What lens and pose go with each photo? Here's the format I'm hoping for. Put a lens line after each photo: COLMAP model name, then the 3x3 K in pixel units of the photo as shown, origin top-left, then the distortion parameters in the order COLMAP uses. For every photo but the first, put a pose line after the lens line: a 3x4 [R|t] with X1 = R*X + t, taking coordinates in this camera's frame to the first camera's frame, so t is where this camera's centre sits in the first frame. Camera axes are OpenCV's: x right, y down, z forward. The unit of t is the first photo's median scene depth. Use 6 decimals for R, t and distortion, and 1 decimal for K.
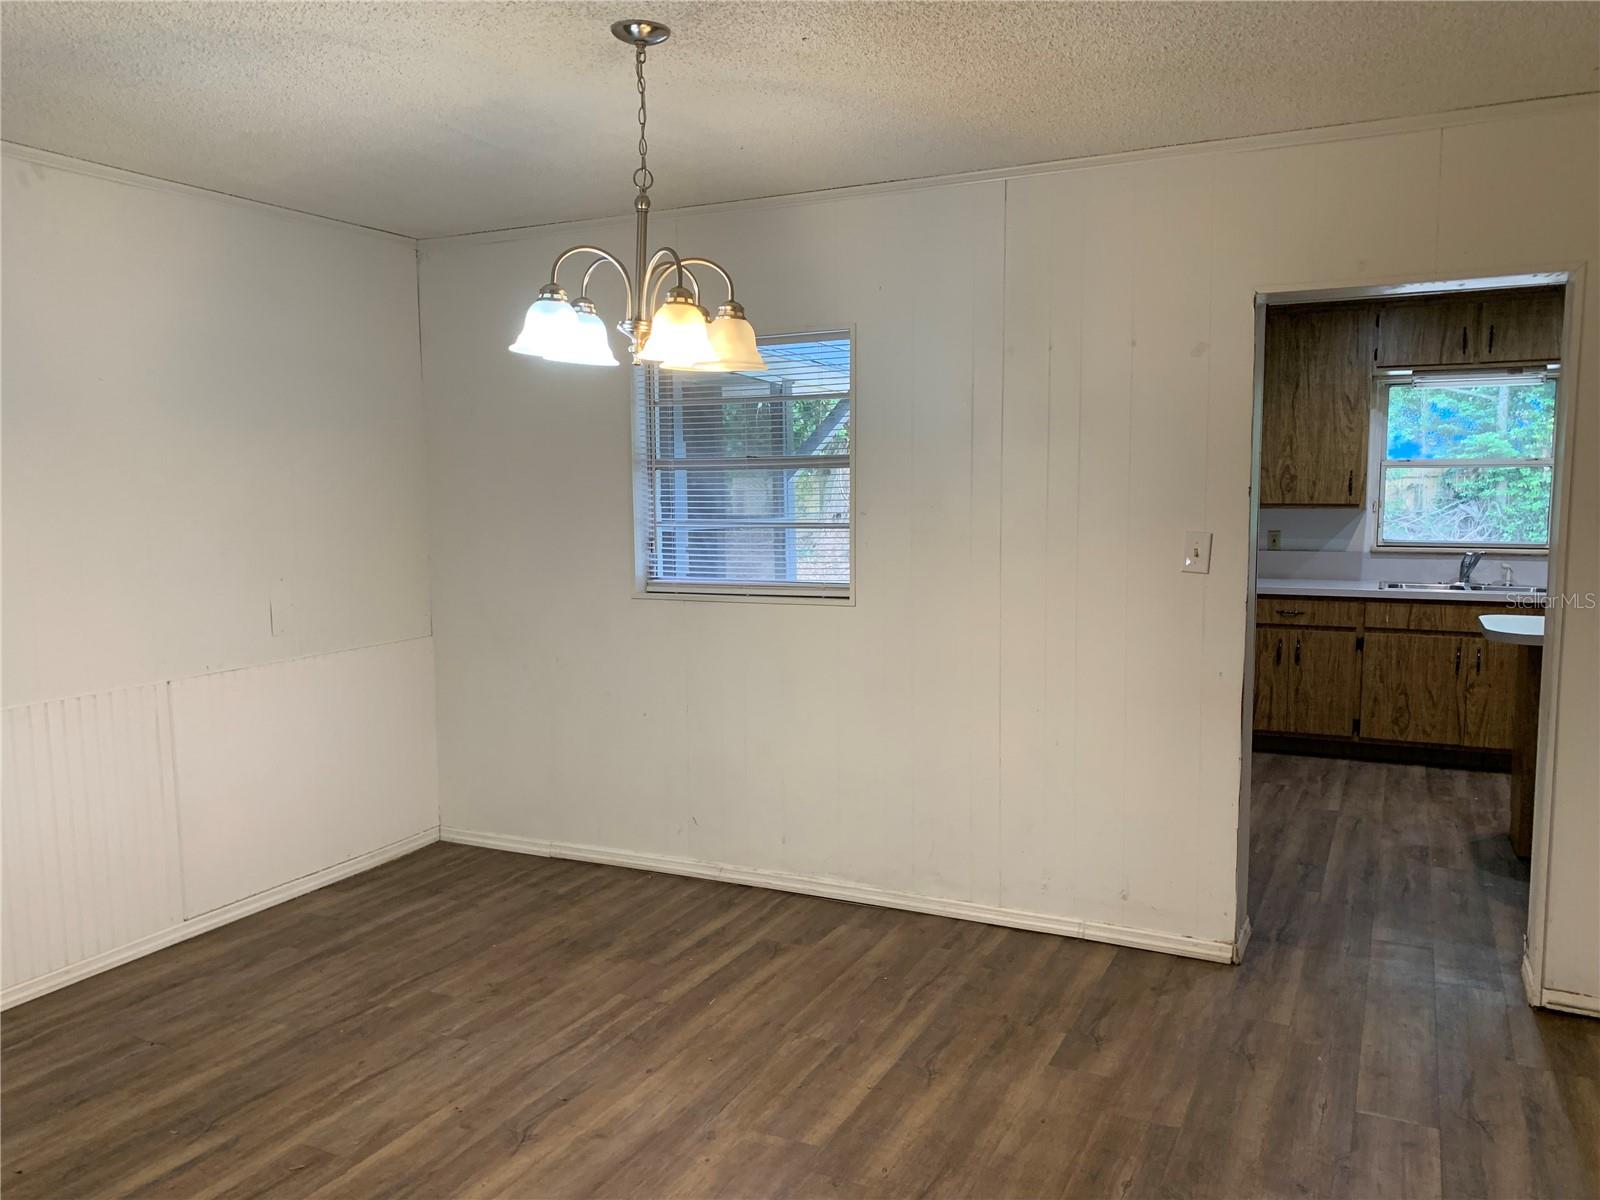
lens RADIAL K [[1214.0, 0, 806.5], [0, 1214.0, 603.3], [0, 0, 1]] dist [0.022612, -0.018731]
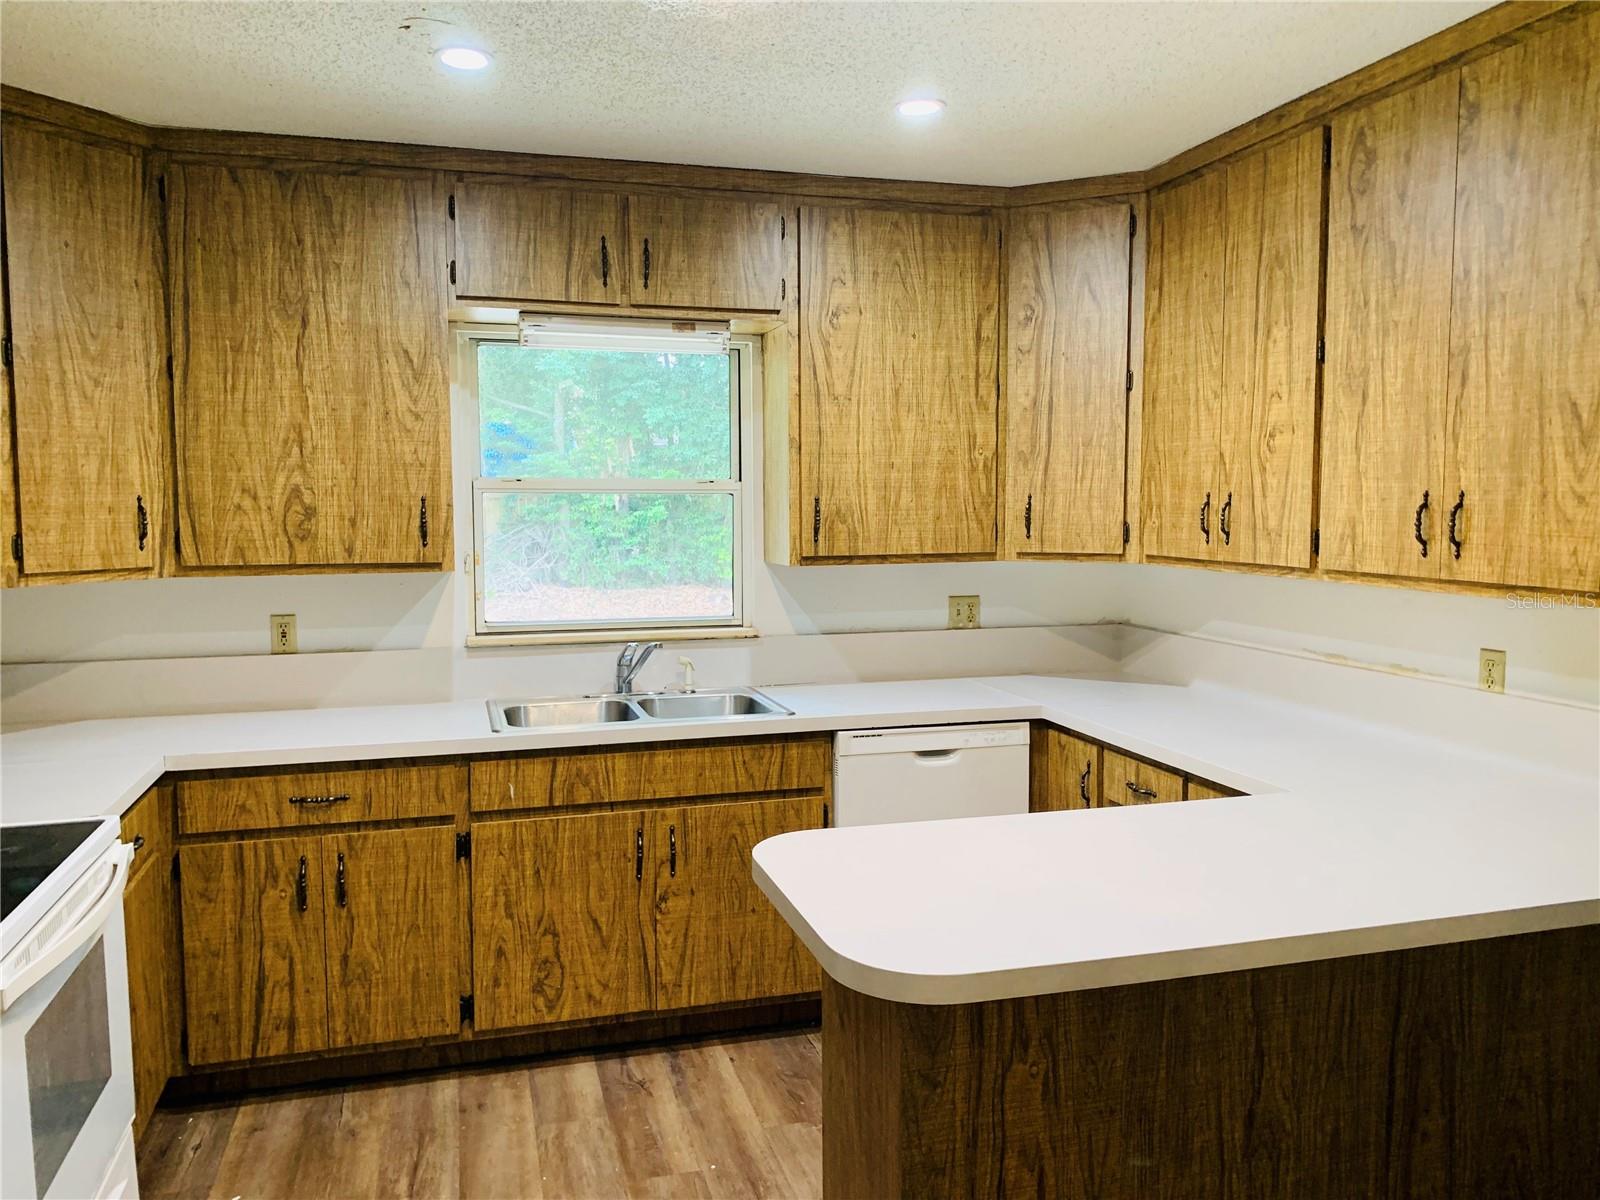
lens RADIAL K [[1214.0, 0, 803.6], [0, 1214.0, 591.7], [0, 0, 1]] dist [0.022612, -0.018731]
pose [[0.742665, -0.049779, 0.667811, 0.224042], [0.066478, 0.997788, 0.000446, -0.059241], [-0.666356, 0.044063, 0.744331, 0.518280]]
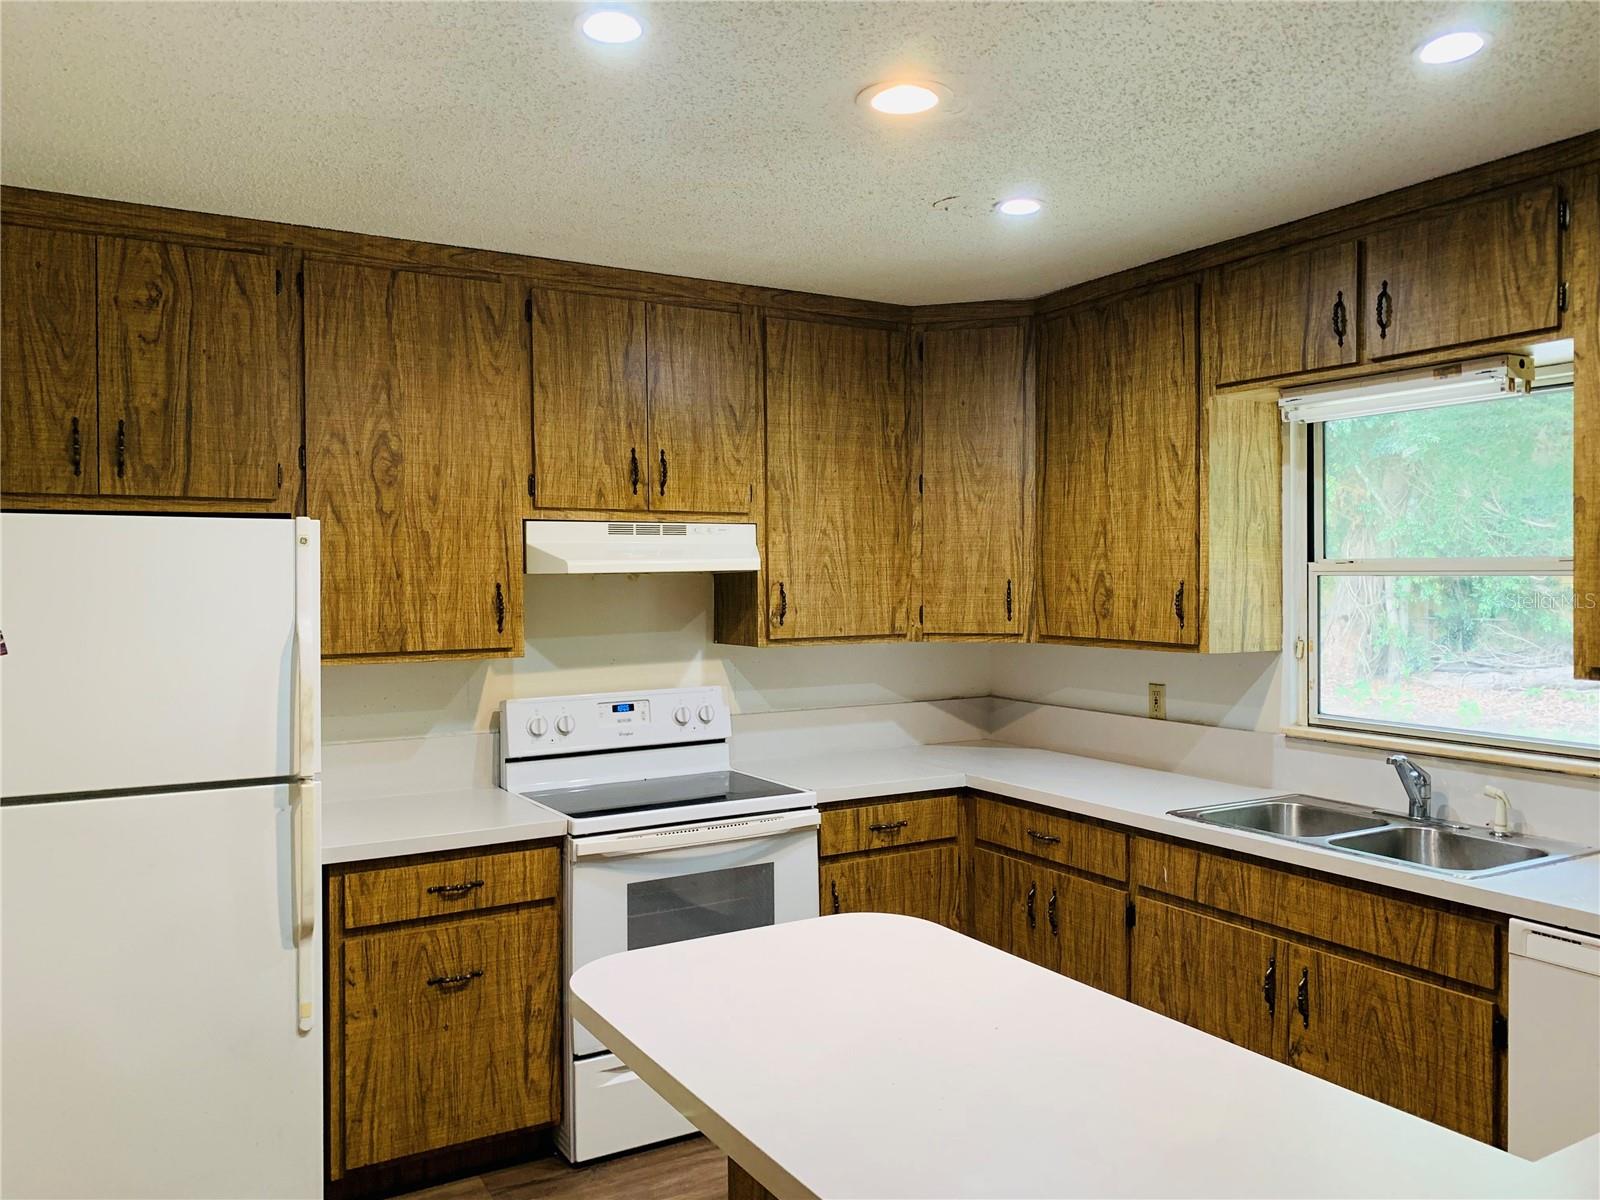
lens RADIAL K [[1214.0, 0, 786.0], [0, 1214.0, 588.2], [0, 0, 1]] dist [0.022612, -0.018731]
pose [[0.826587, 0.006269, -0.562774, 0.603923], [-0.053564, 0.996275, -0.067576, -0.060657], [0.560254, 0.086002, 0.823844, 0.463631]]
